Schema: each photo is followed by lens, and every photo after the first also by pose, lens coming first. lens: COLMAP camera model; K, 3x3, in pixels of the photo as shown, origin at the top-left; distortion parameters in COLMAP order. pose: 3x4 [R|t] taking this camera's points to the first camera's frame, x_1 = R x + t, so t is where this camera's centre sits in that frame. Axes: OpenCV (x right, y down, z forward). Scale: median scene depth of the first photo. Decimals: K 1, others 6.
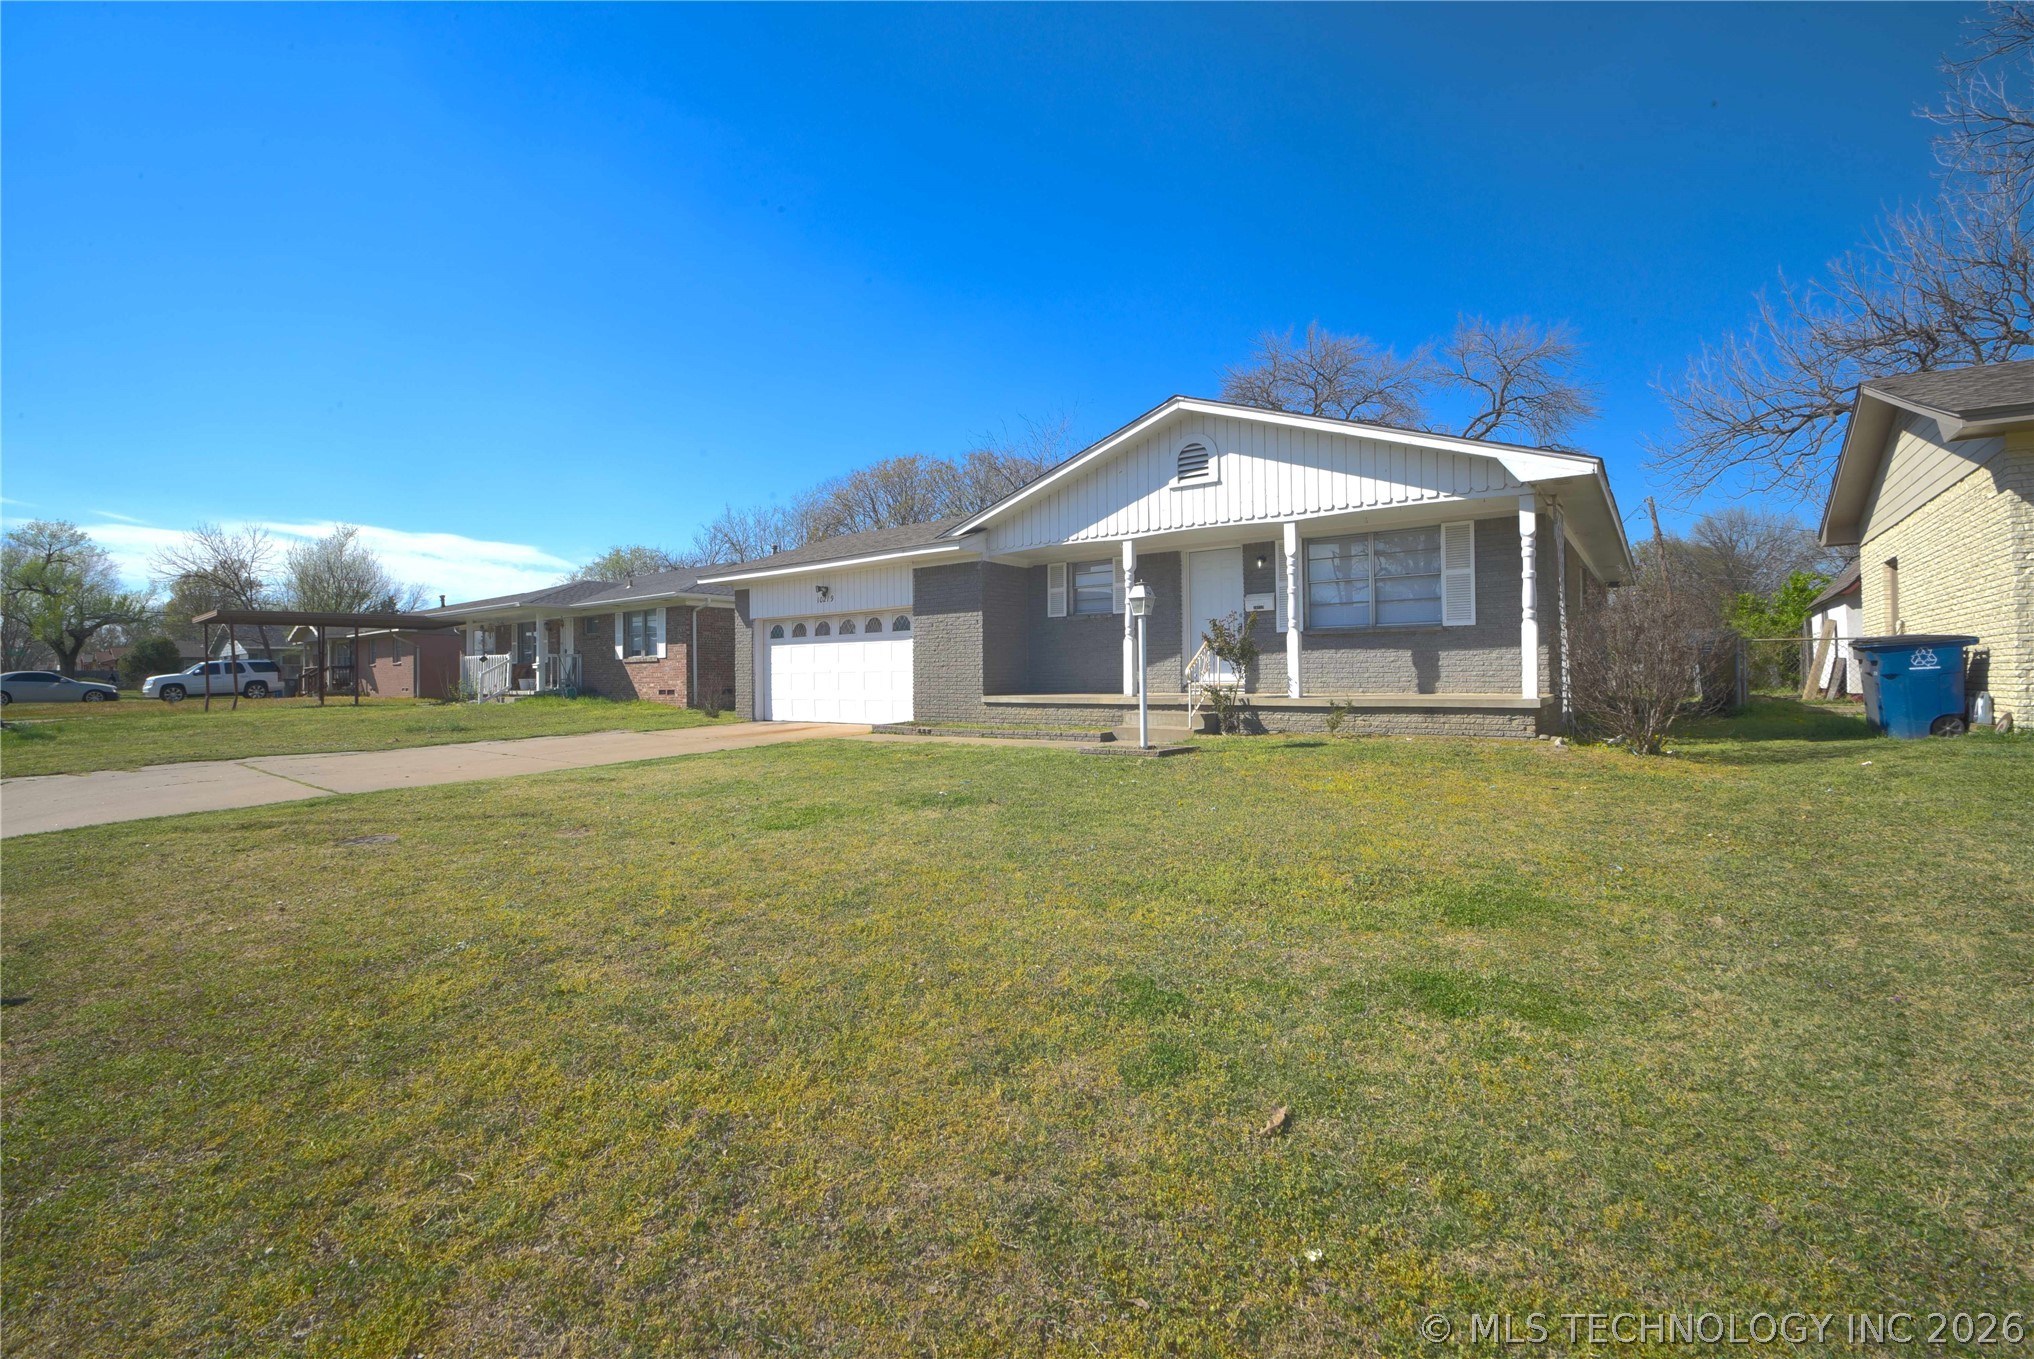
lens RADIAL K [[849.4, 0, 1017.0], [0, 849.4, 679.5], [0, 0, 1]] dist [-0.036192, 0.000000]
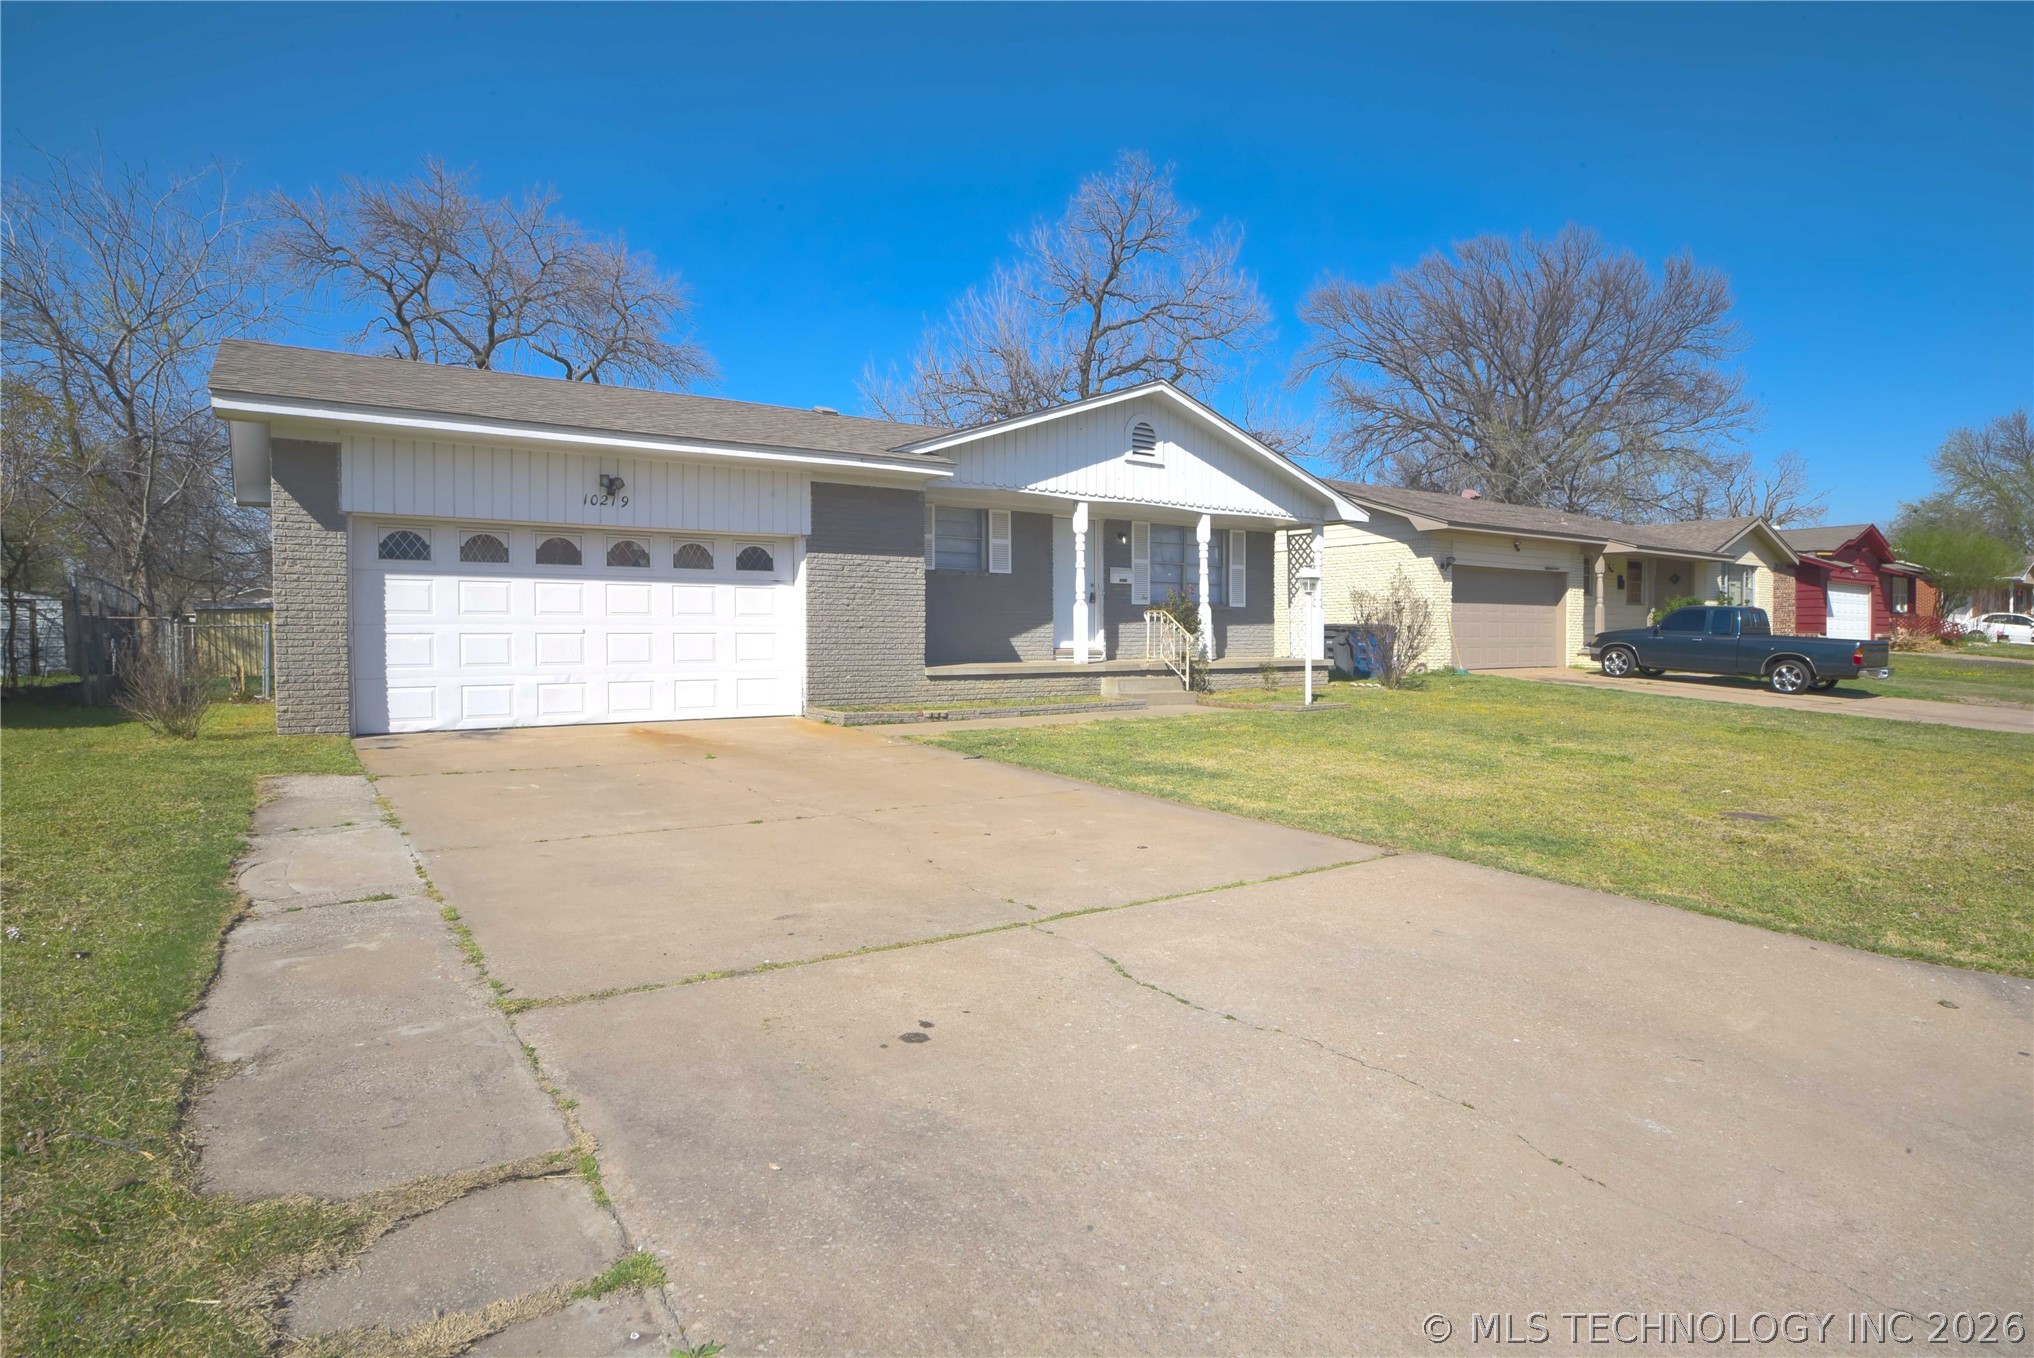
lens RADIAL K [[1067.1, 0, 1017.0], [0, 1067.1, 679.0], [0, 0, 1]] dist [-0.053365, 0.000025]
pose [[0.306862, -0.022207, 0.951495, -1.020588], [0.005458, 0.999752, 0.021573, 0.010204], [-0.951738, -0.001427, 0.306907, 0.682427]]
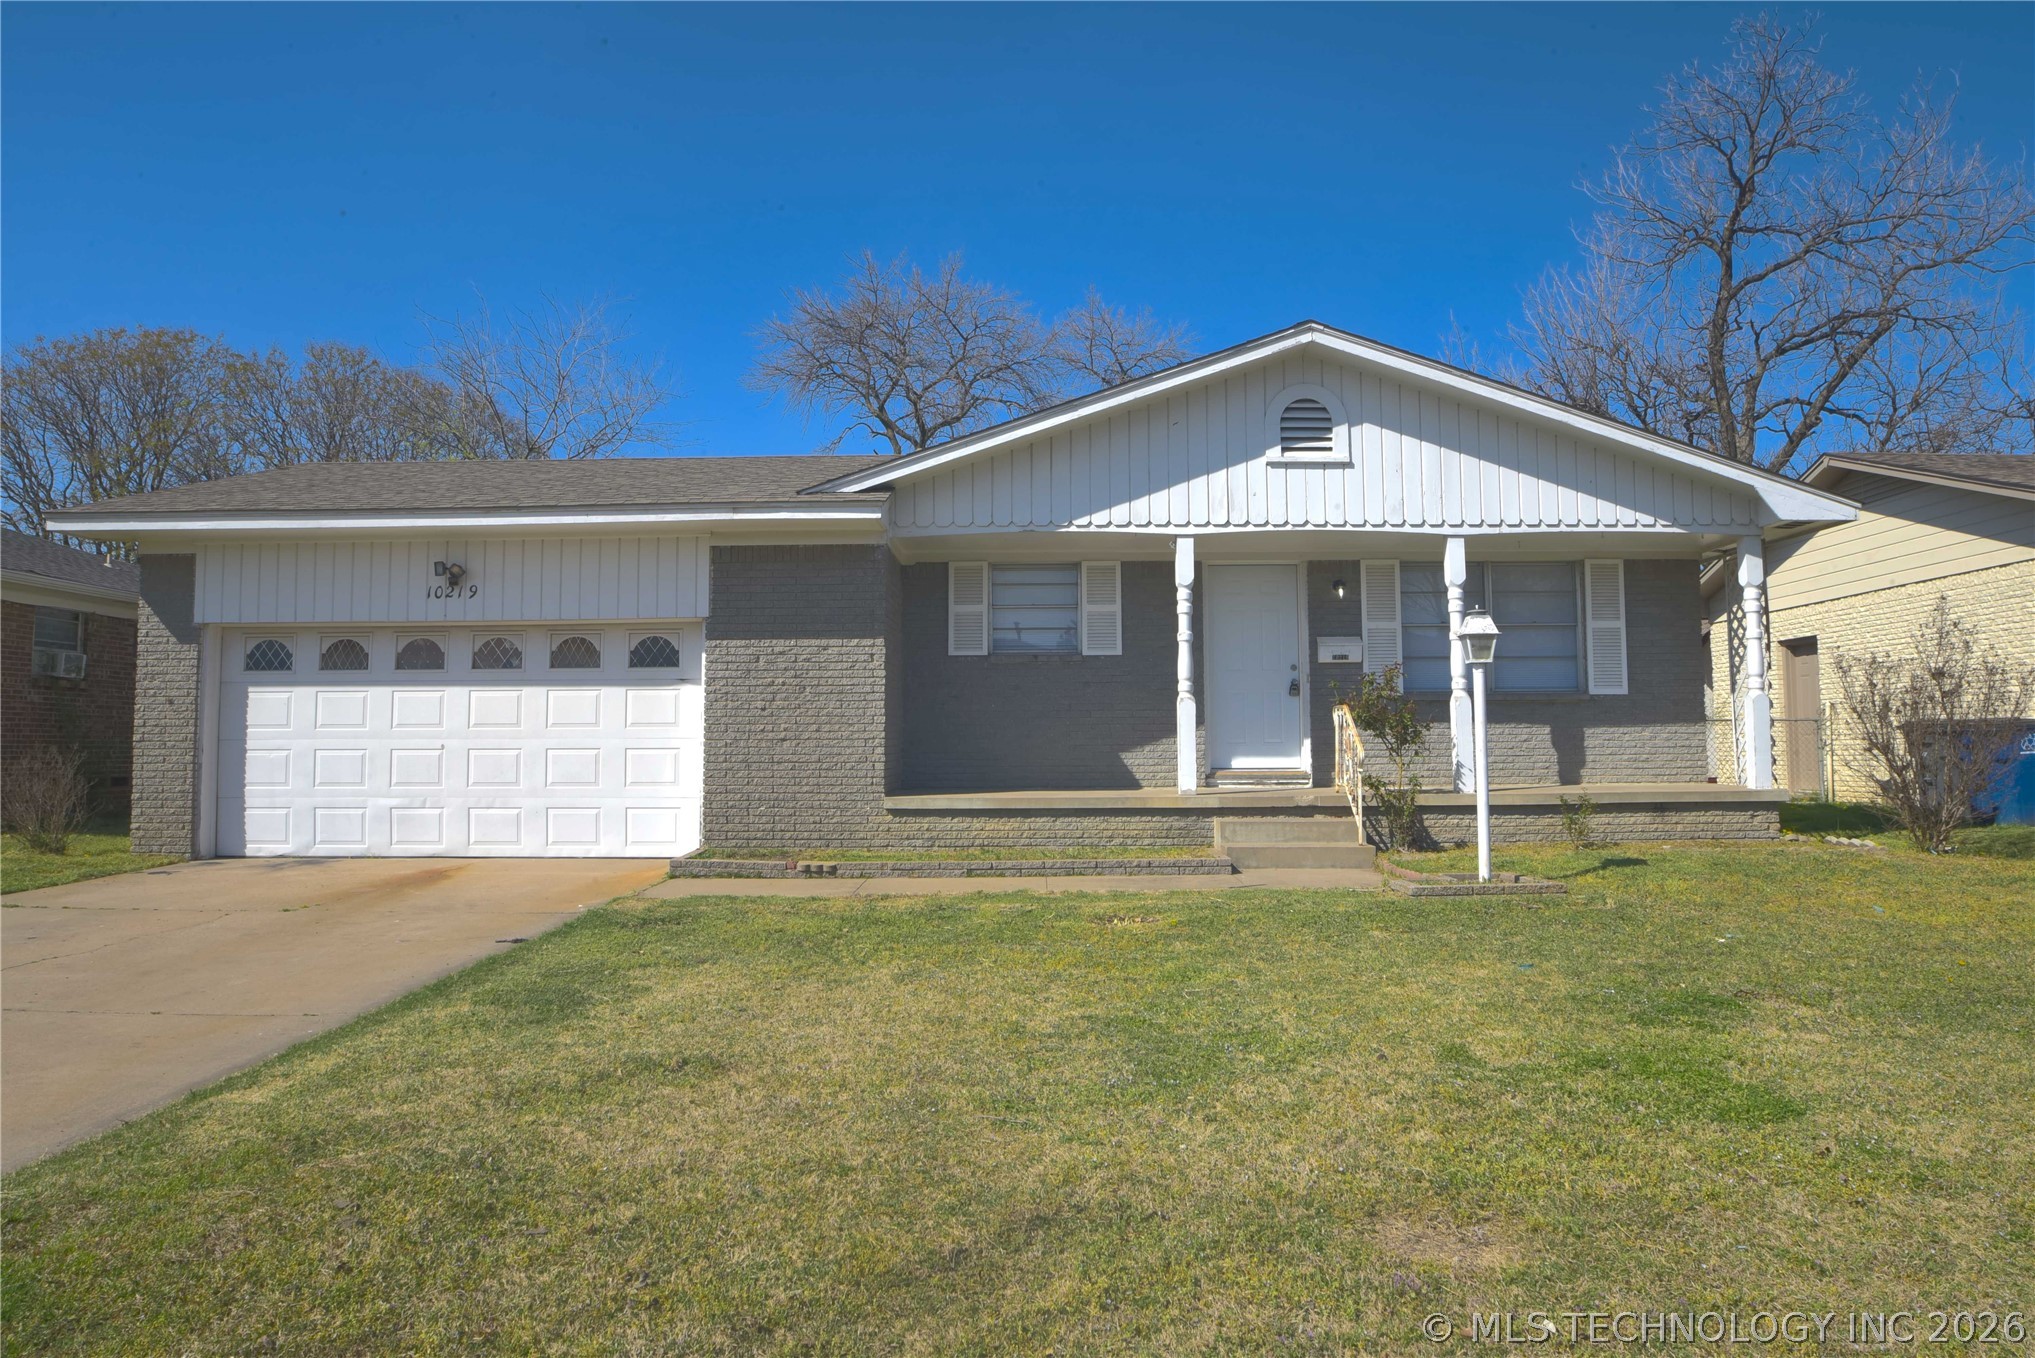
lens RADIAL K [[1257.4, 0, 1017.5], [0, 1257.4, 679.0], [0, 0, 1]] dist [-0.057816, 0.001790]
pose [[0.807117, 0.044708, 0.588696, -0.478357], [-0.001161, 0.997247, -0.074144, 0.004288], [-0.590390, 0.059159, 0.804947, 0.344890]]
